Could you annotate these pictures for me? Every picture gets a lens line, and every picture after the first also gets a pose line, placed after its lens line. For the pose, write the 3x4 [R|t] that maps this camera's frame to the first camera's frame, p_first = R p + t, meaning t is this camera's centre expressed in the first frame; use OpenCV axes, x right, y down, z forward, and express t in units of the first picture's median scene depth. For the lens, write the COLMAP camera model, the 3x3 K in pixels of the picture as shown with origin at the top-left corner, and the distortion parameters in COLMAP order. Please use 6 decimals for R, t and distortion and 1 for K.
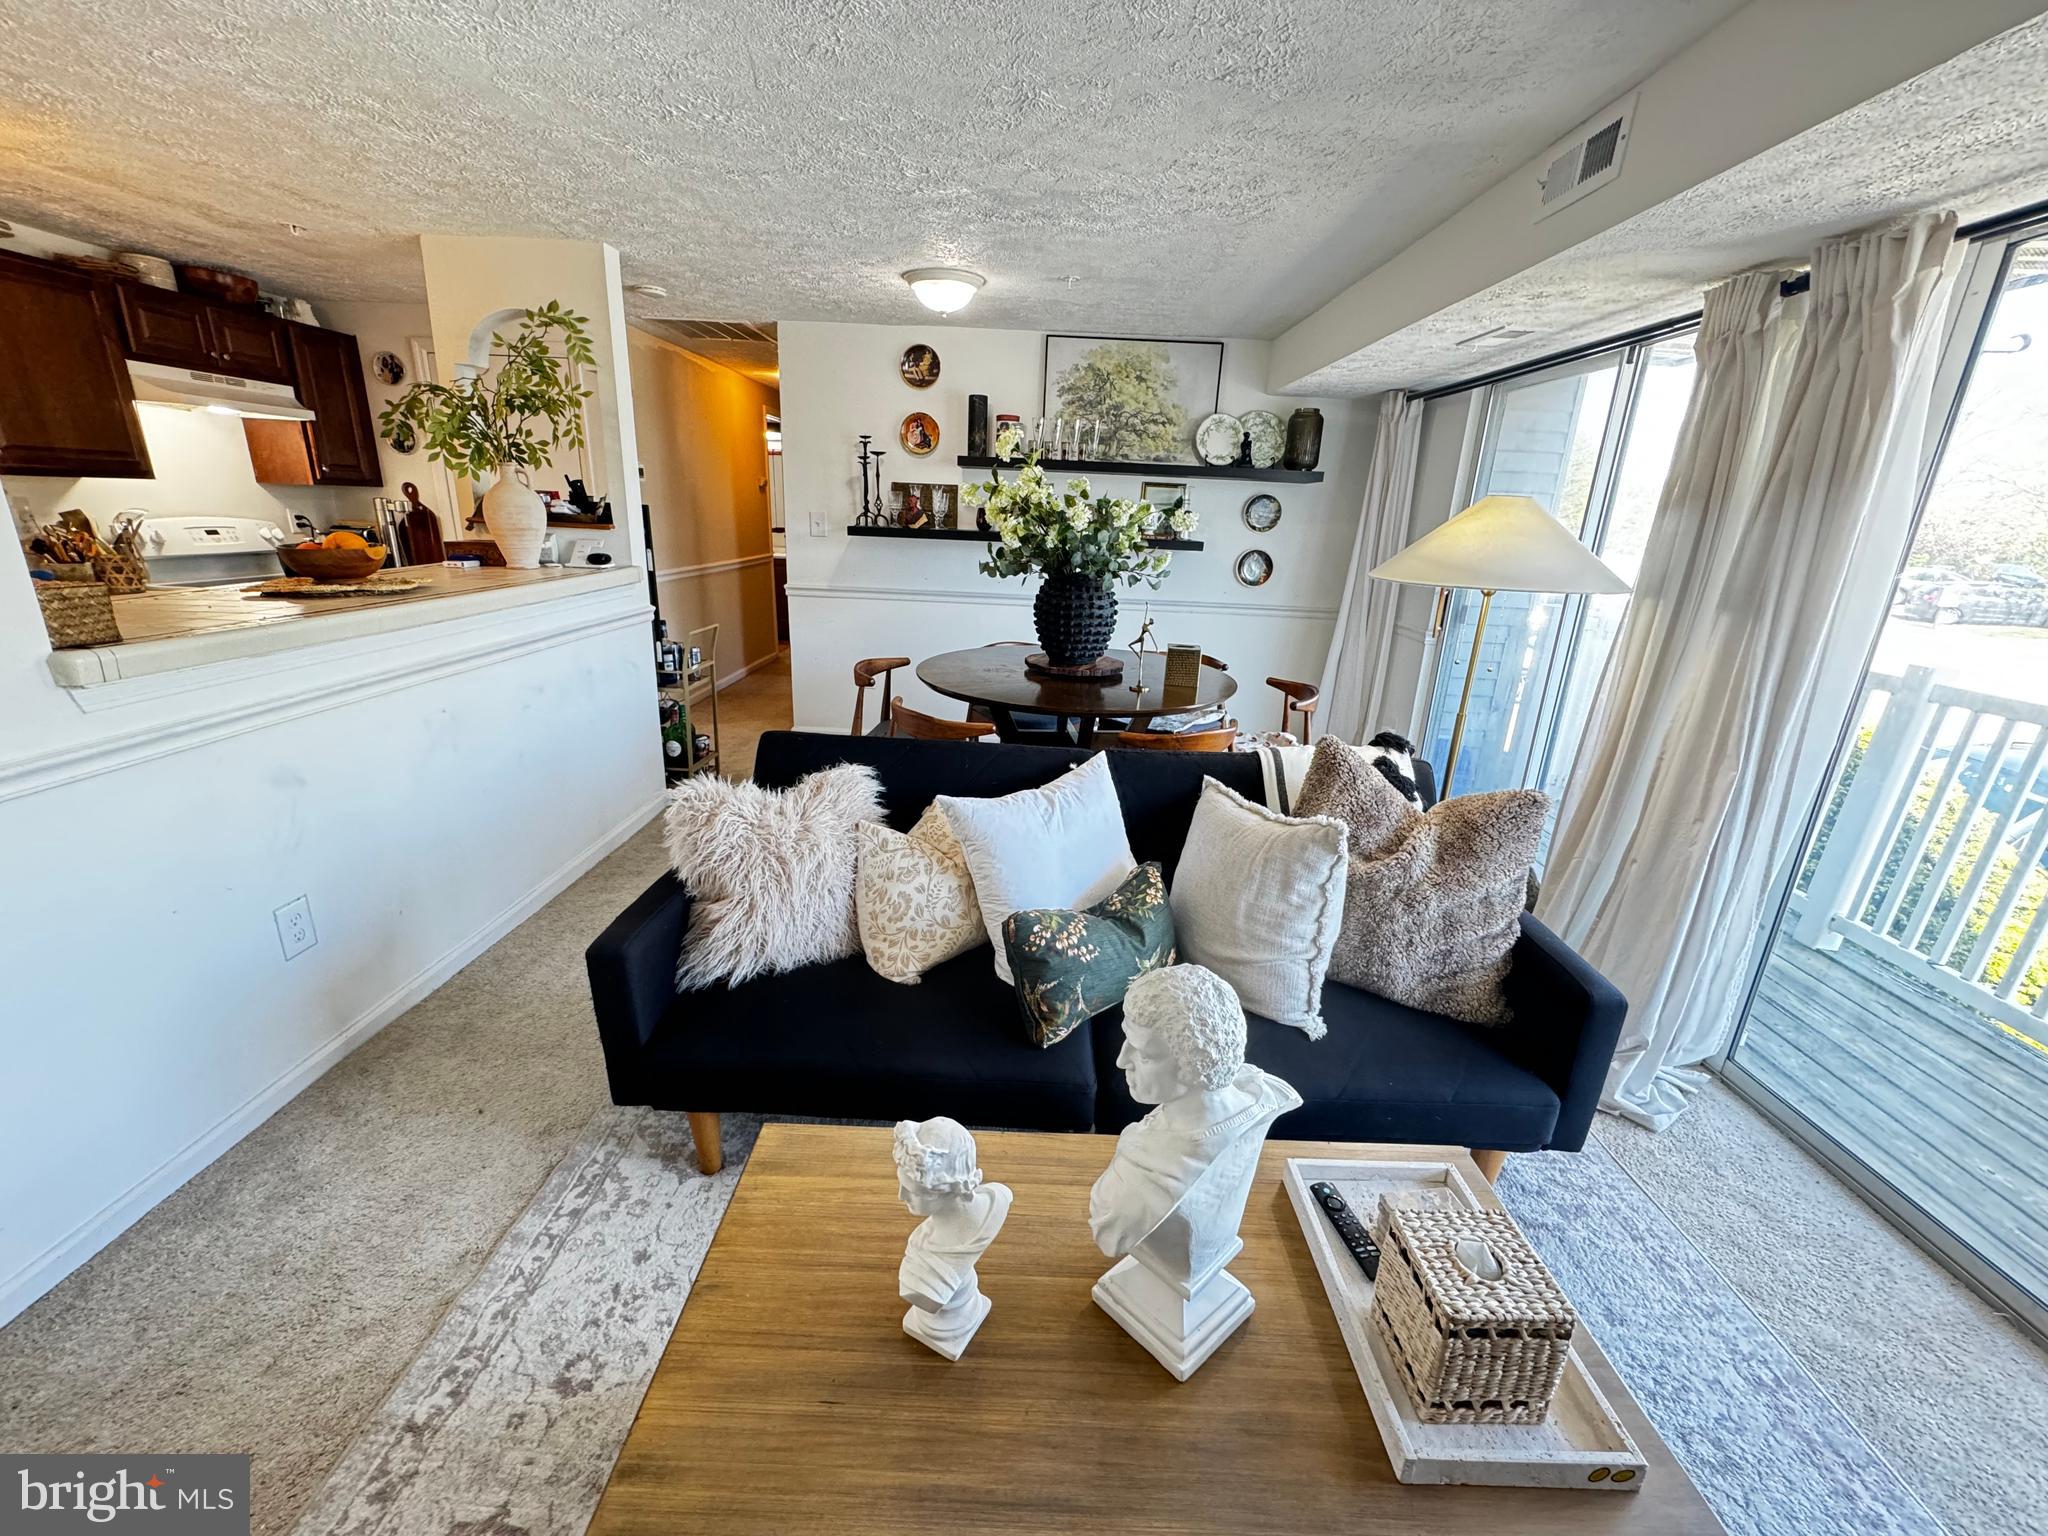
lens RADIAL K [[820.5, 0, 1023.8], [0, 820.5, 772.0], [0, 0, 1]] dist [-0.000367, -0.000600]
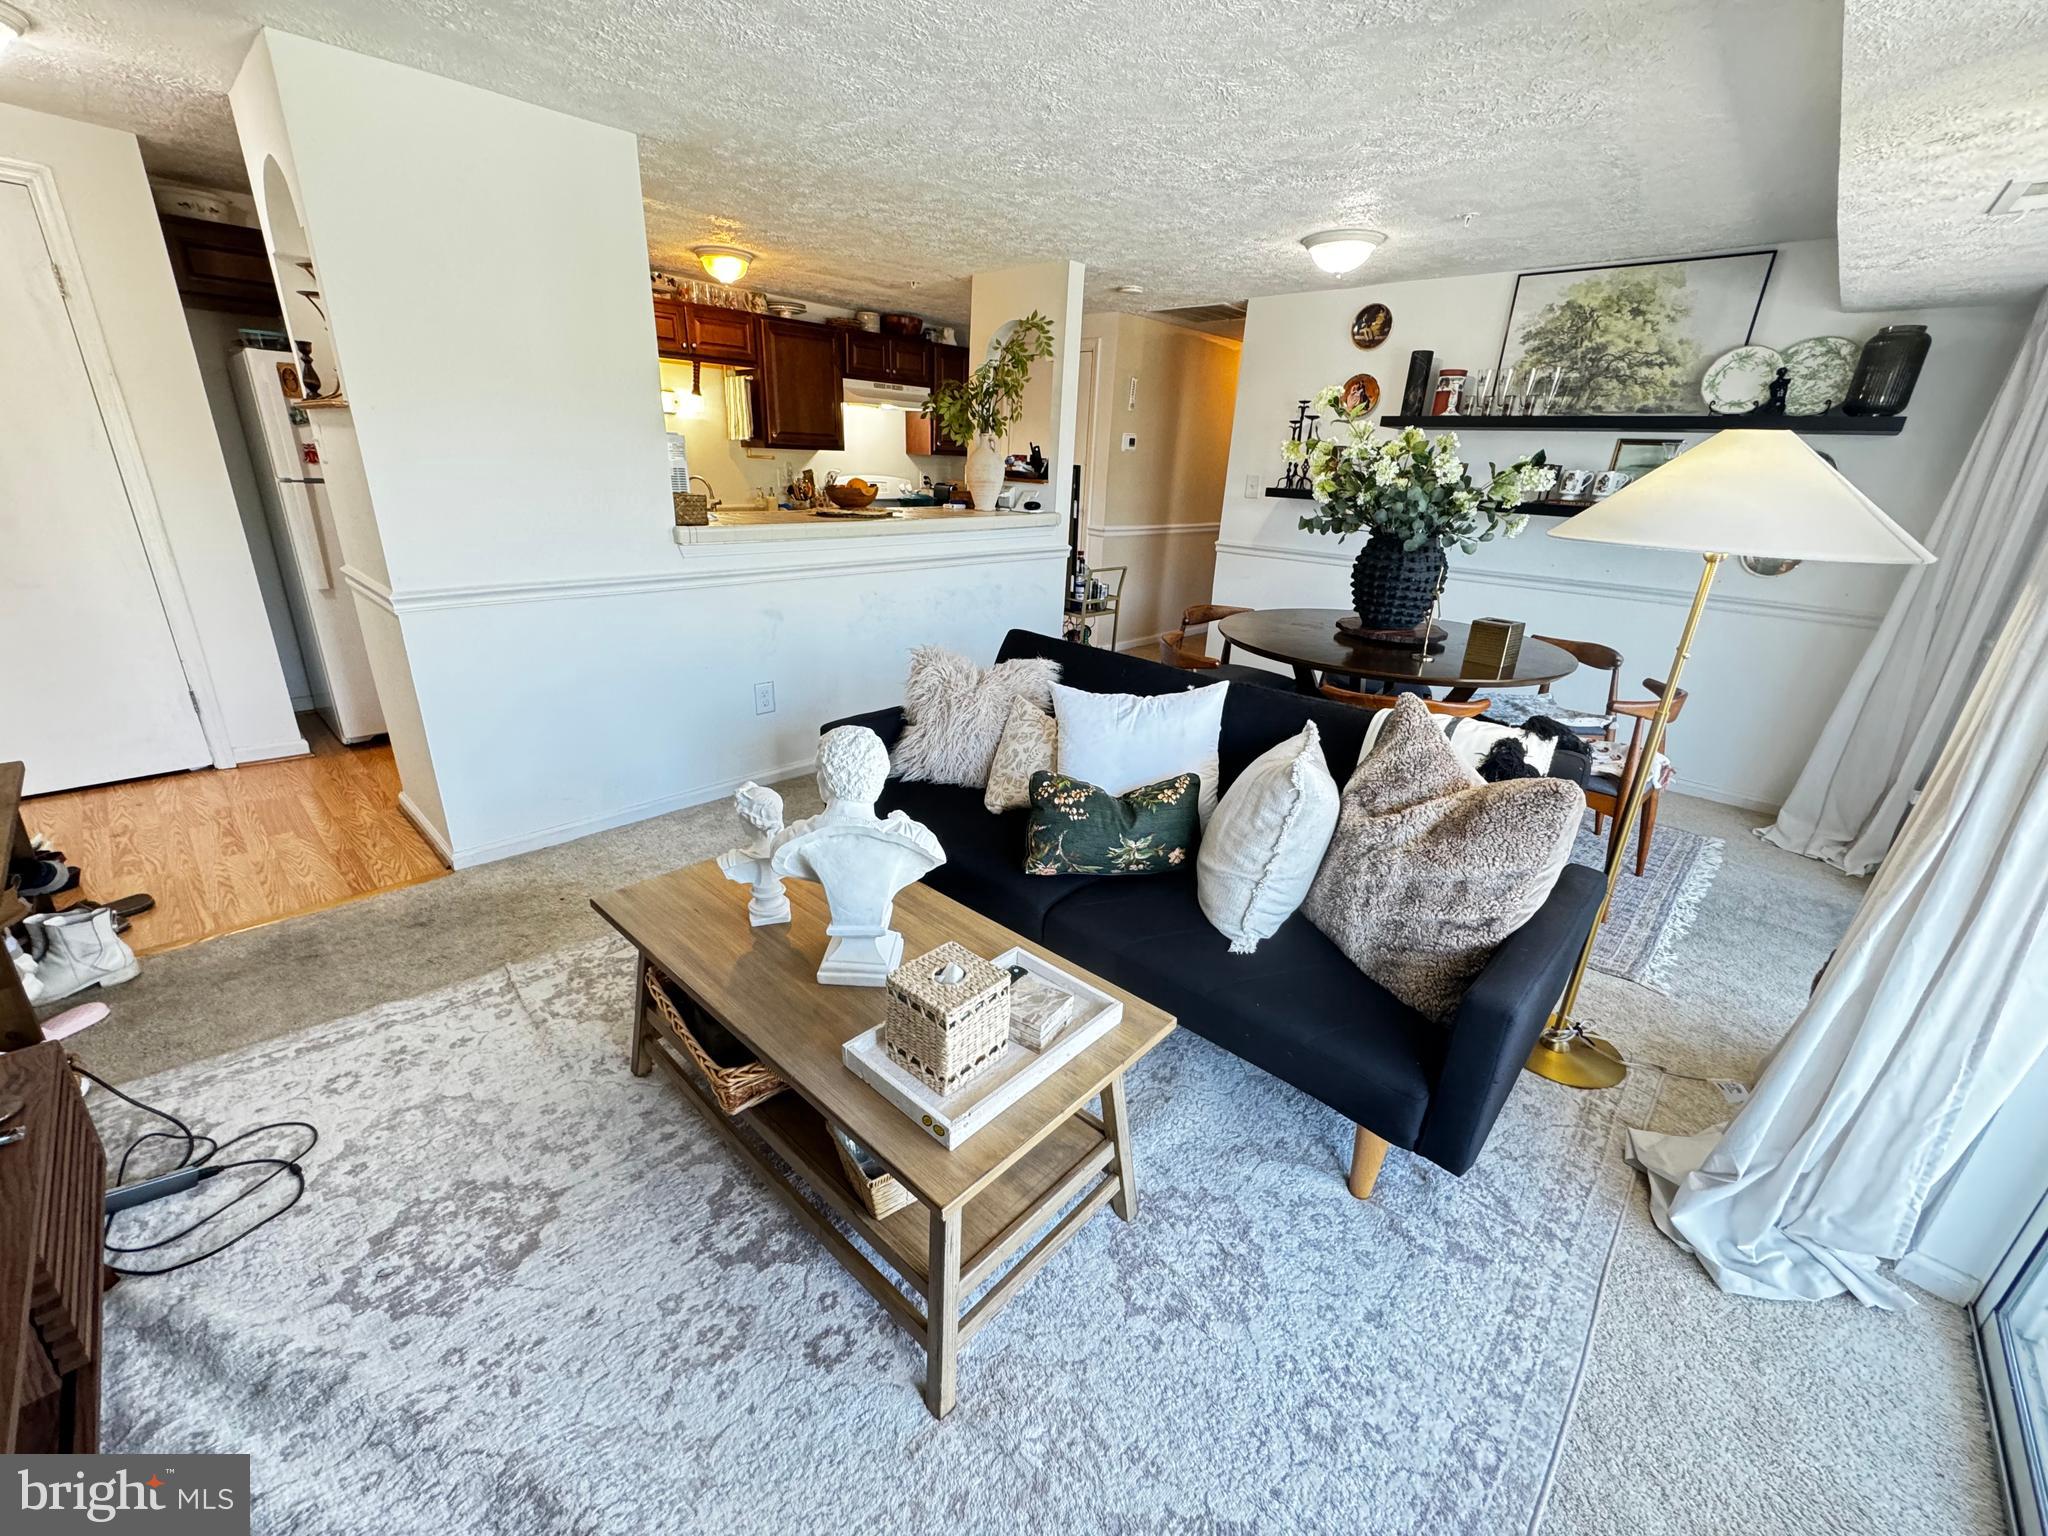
lens RADIAL K [[820.5, 0, 1009.4], [0, 820.5, 768.0], [0, 0, 1]] dist [-0.000367, -0.000600]
pose [[0.736992, 0.229242, -0.635838, 0.355896], [-0.216629, 0.971215, 0.099065, 0.024386], [0.640245, 0.064731, 0.765438, -0.006104]]
